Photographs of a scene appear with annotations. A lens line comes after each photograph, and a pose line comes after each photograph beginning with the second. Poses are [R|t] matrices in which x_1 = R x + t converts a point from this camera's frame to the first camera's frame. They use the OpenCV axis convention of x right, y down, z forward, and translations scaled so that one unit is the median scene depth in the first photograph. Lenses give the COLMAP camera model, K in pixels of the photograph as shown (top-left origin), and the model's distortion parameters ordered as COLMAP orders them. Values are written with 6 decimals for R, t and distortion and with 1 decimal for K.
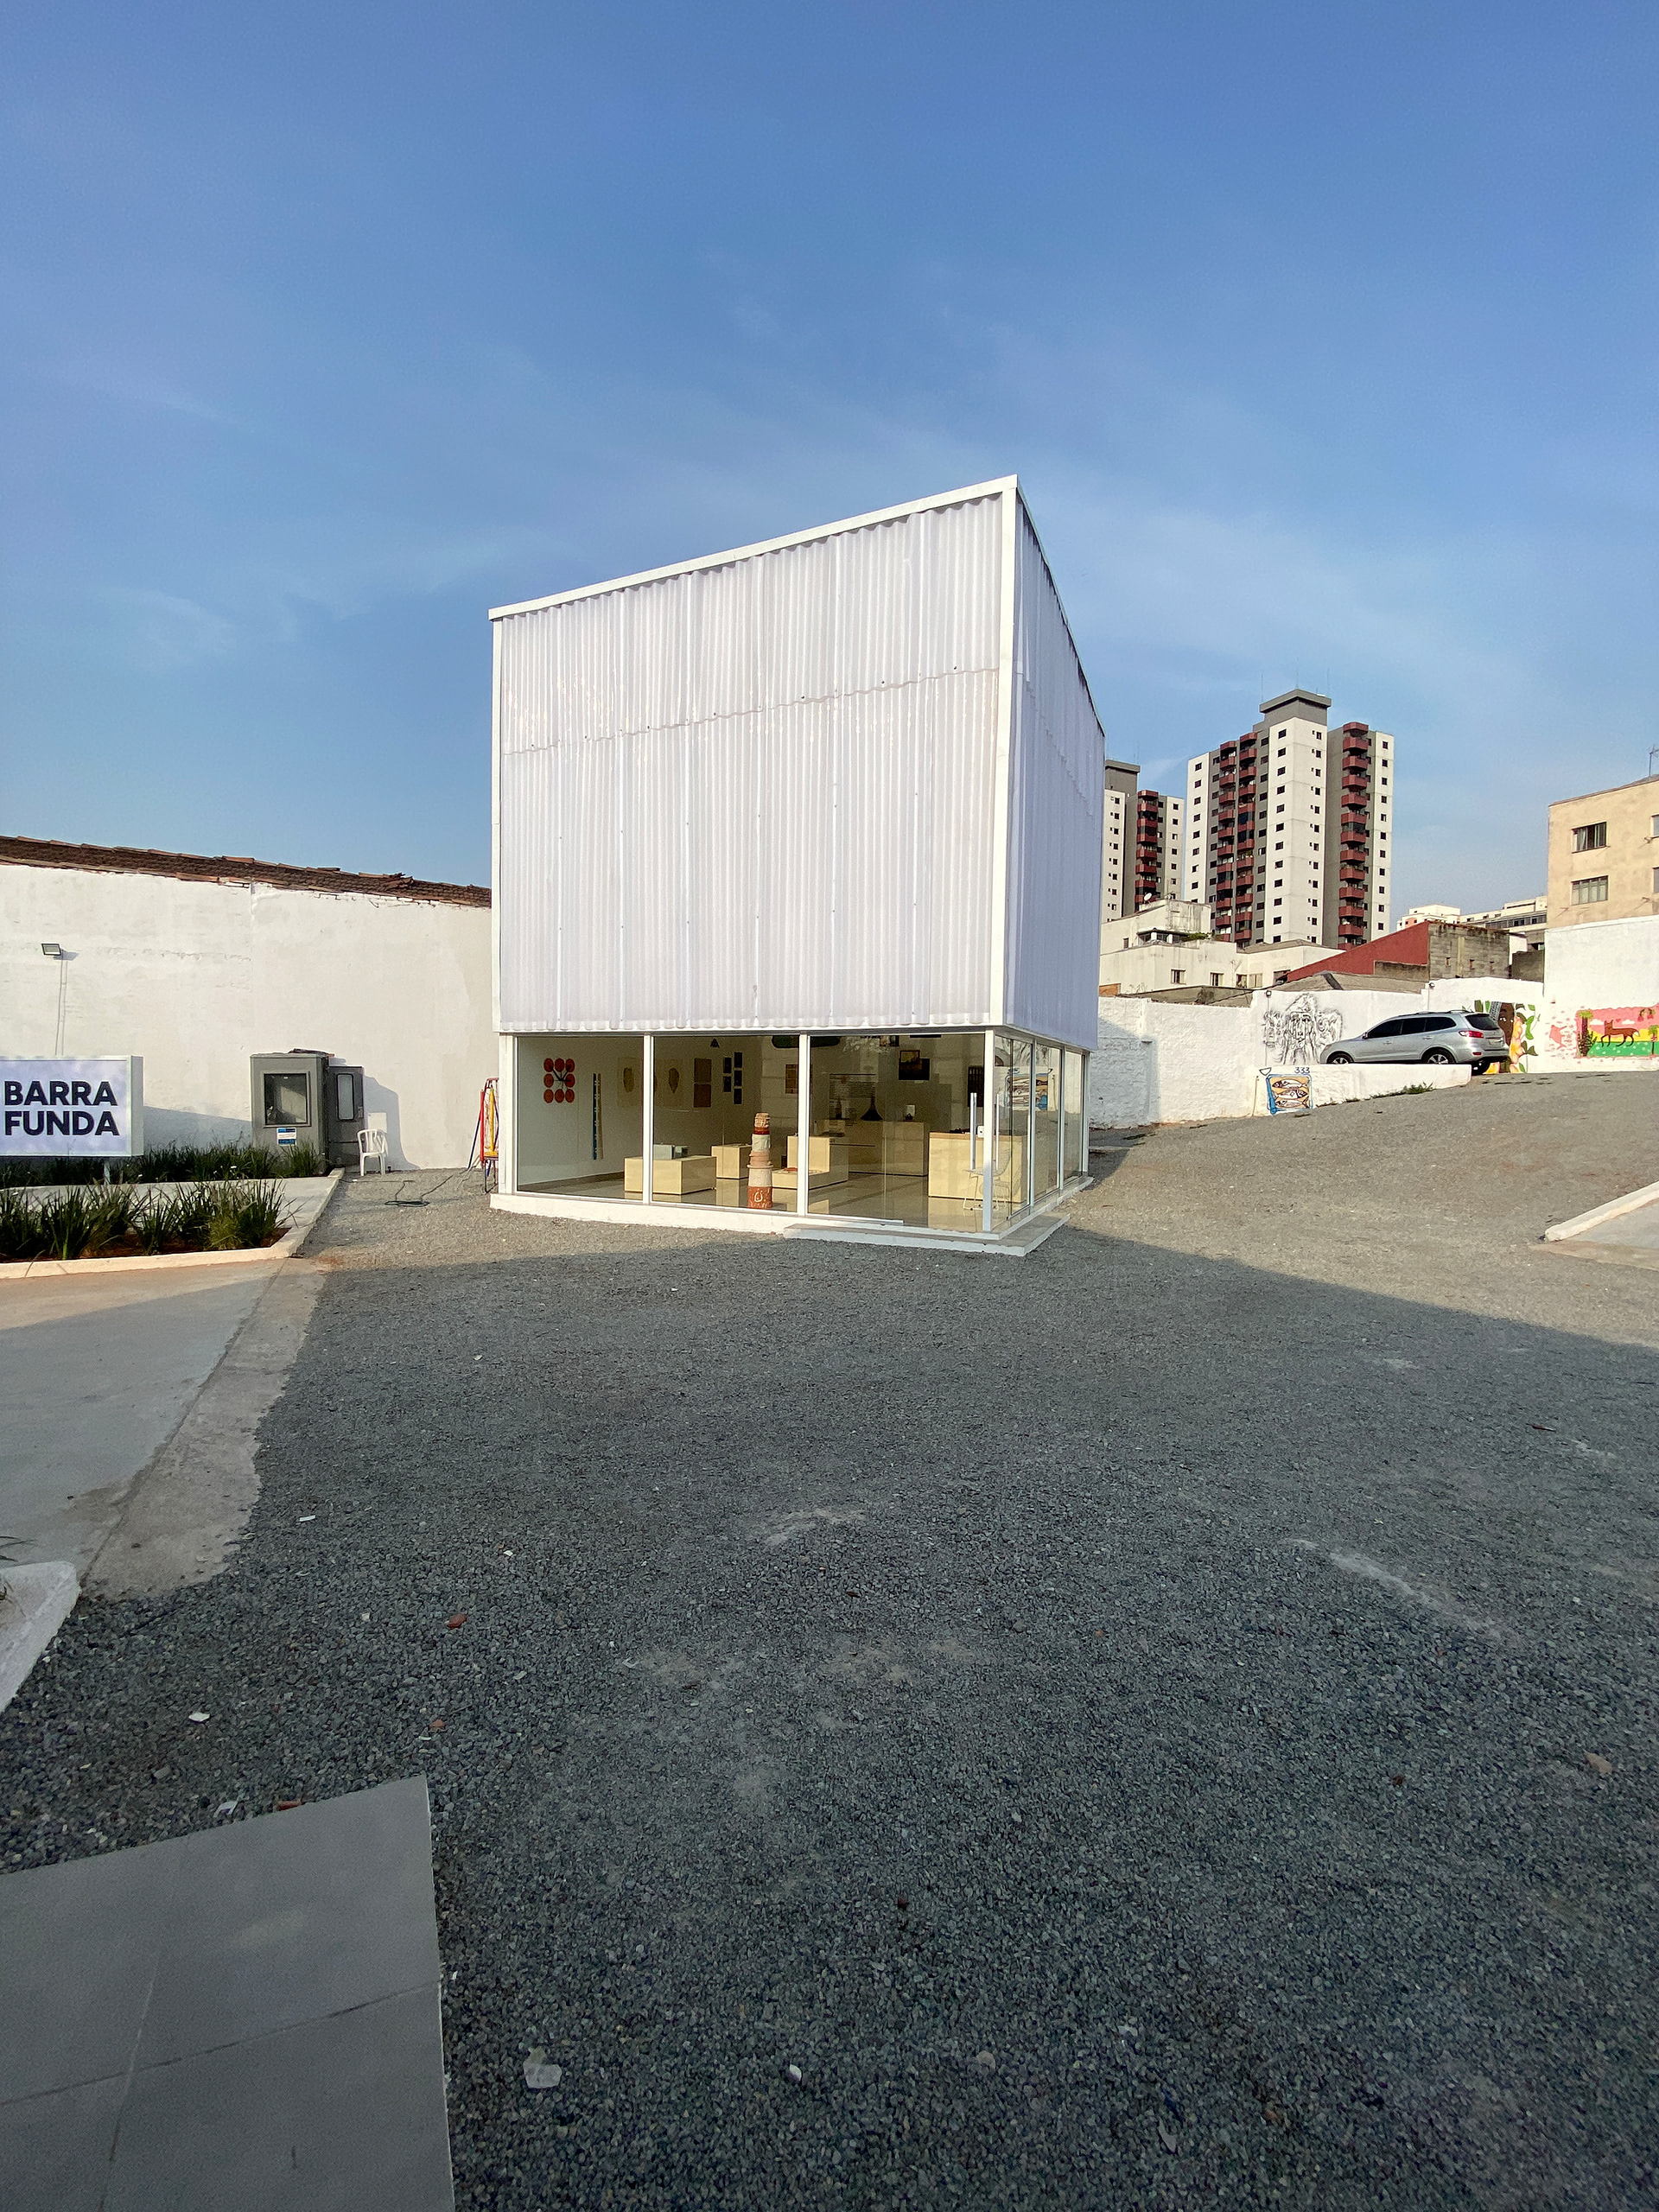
lens RADIAL K [[904.6, 0, 836.8], [0, 904.6, 1121.6], [0, 0, 1]] dist [0.028318, -0.000375]
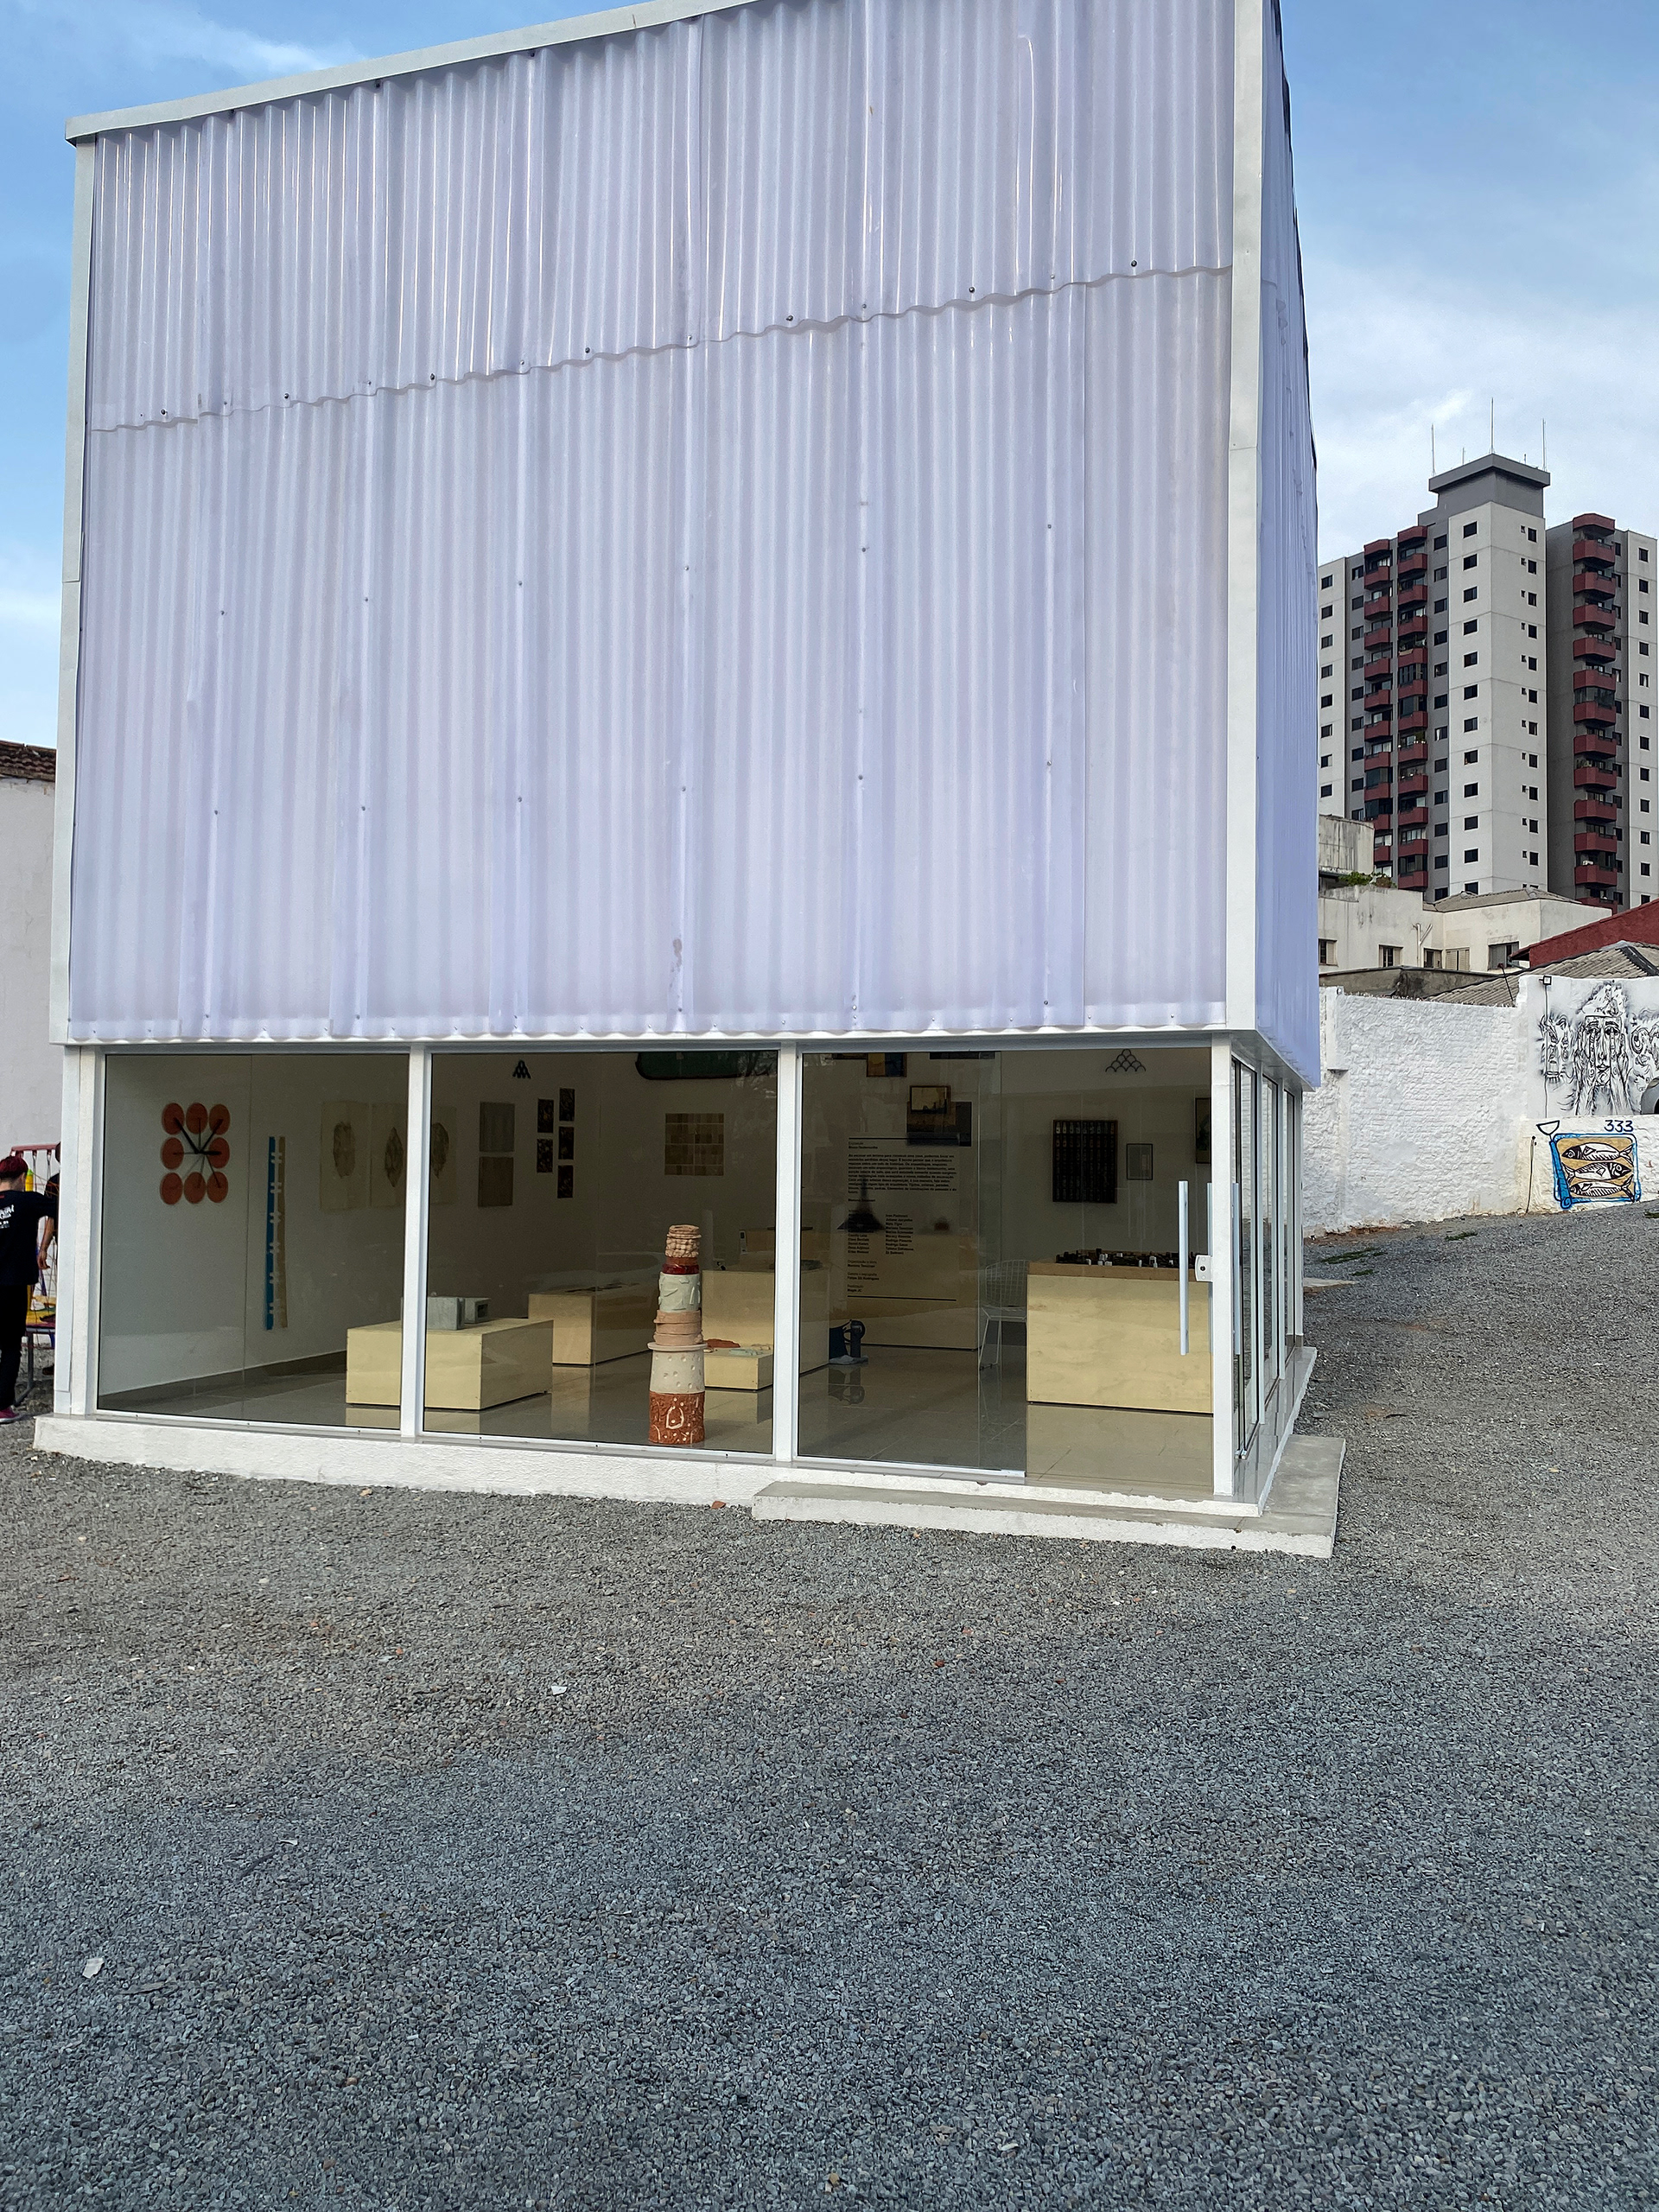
lens RADIAL K [[1690.4, 0, 829.0], [0, 1690.4, 1099.5], [0, 0, 1]] dist [0.005464, 0.018482]
pose [[0.994334, 0.000493, 0.106295, -0.069026], [0.007029, 0.997495, -0.070381, -0.008703], [-0.106064, 0.070729, 0.991841, 0.114639]]
